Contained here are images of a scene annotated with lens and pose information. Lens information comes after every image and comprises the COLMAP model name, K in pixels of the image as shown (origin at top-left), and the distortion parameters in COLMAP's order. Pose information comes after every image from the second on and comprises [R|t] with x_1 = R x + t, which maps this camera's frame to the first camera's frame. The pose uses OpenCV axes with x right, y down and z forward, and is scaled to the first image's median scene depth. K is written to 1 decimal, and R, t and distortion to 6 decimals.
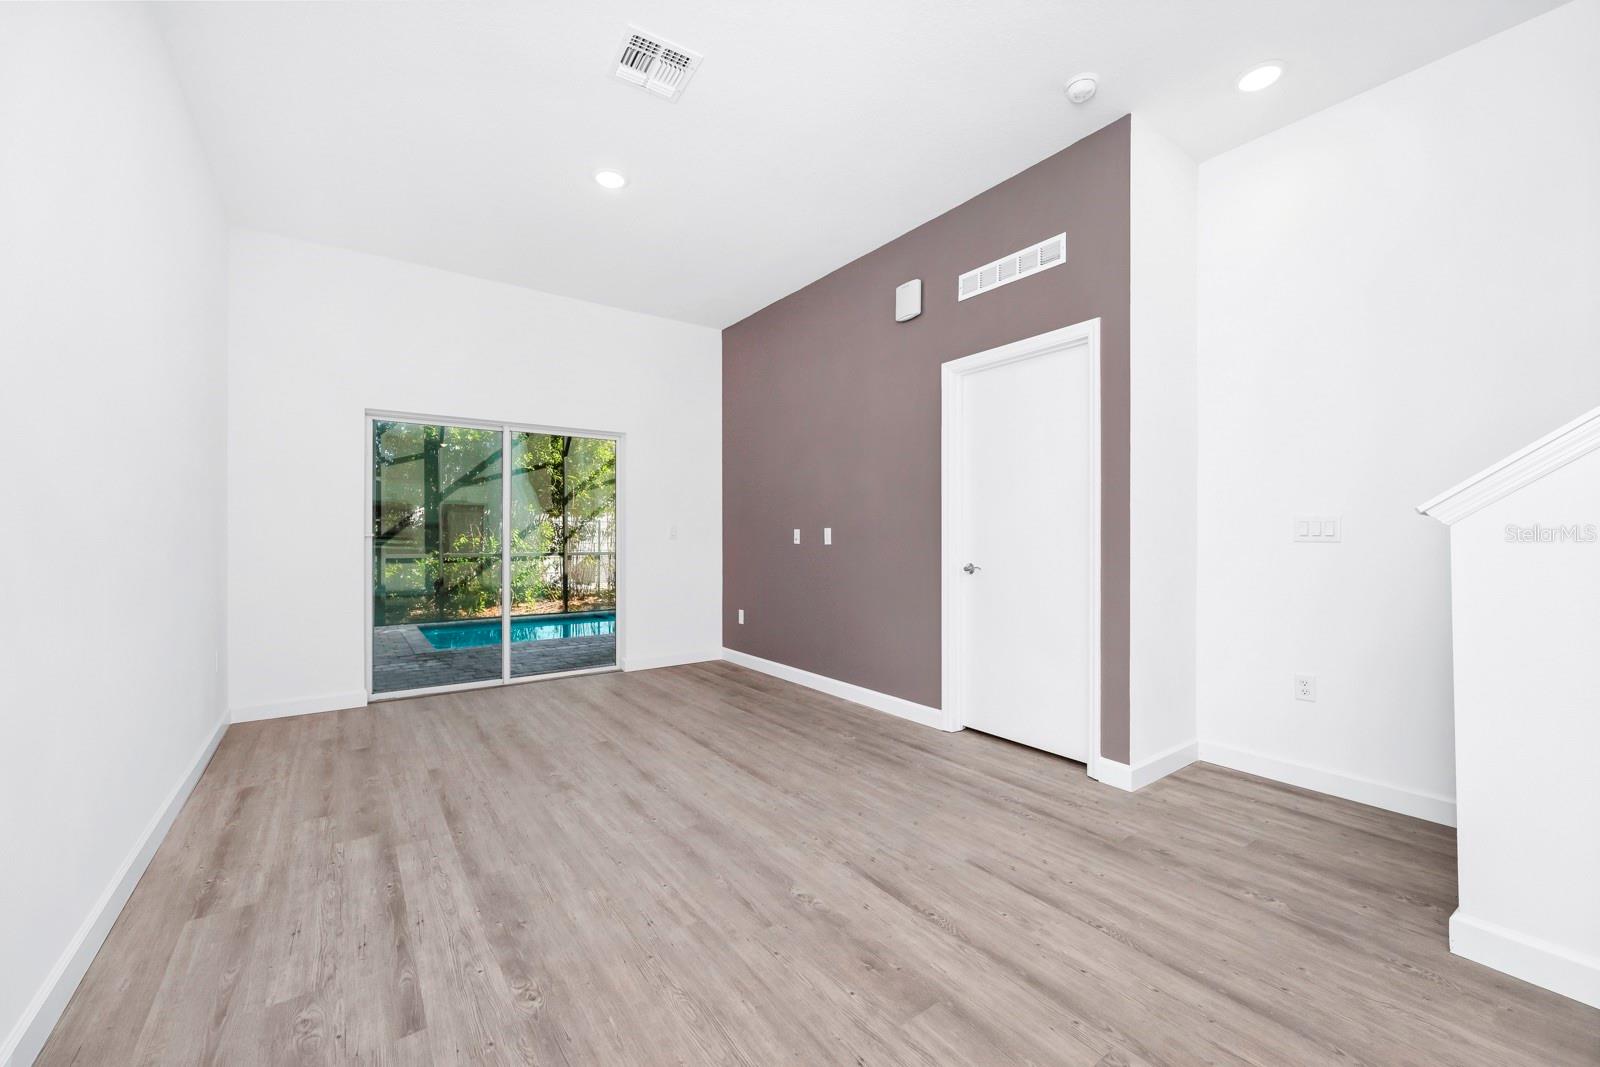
lens RADIAL K [[652.9, 0, 798.2], [0, 652.9, 527.4], [0, 0, 1]] dist [0.001054, -0.000010]
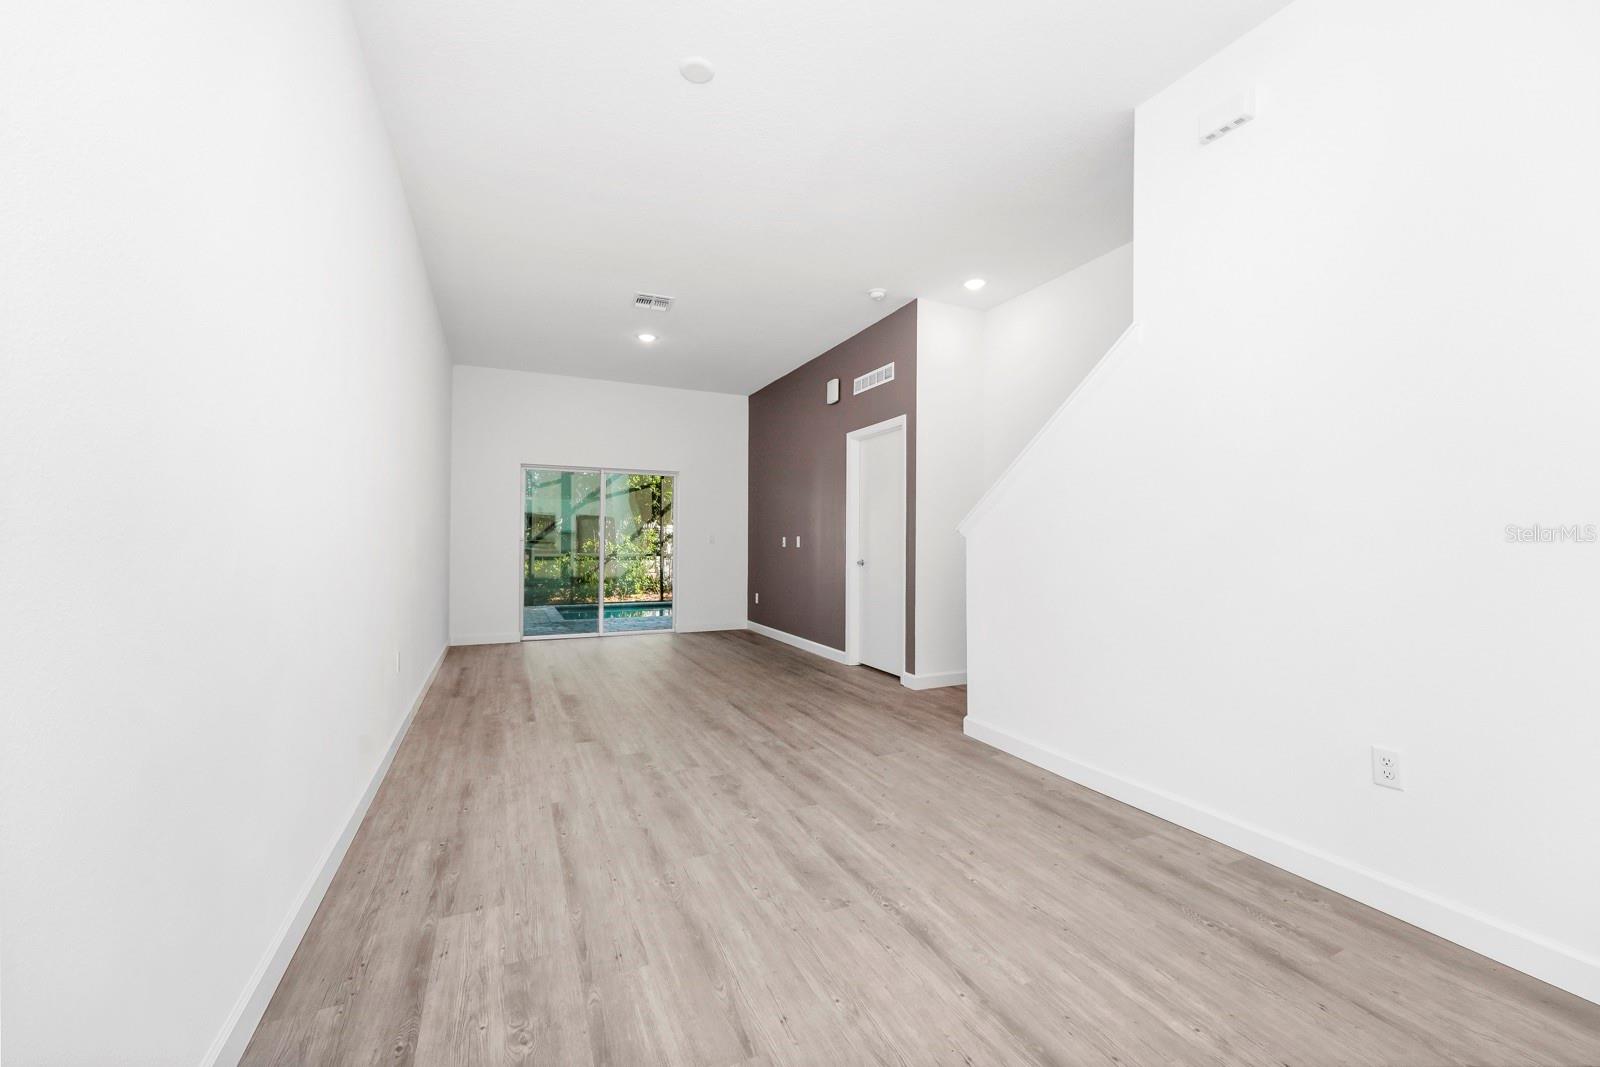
lens RADIAL K [[652.9, 0, 800.2], [0, 652.9, 539.6], [0, 0, 1]] dist [0.001054, -0.000010]
pose [[0.983004, 0.003614, -0.183548, 0.313072], [-0.001597, 0.999937, 0.011138, -0.008951], [0.183576, -0.010655, 0.982948, -0.453897]]
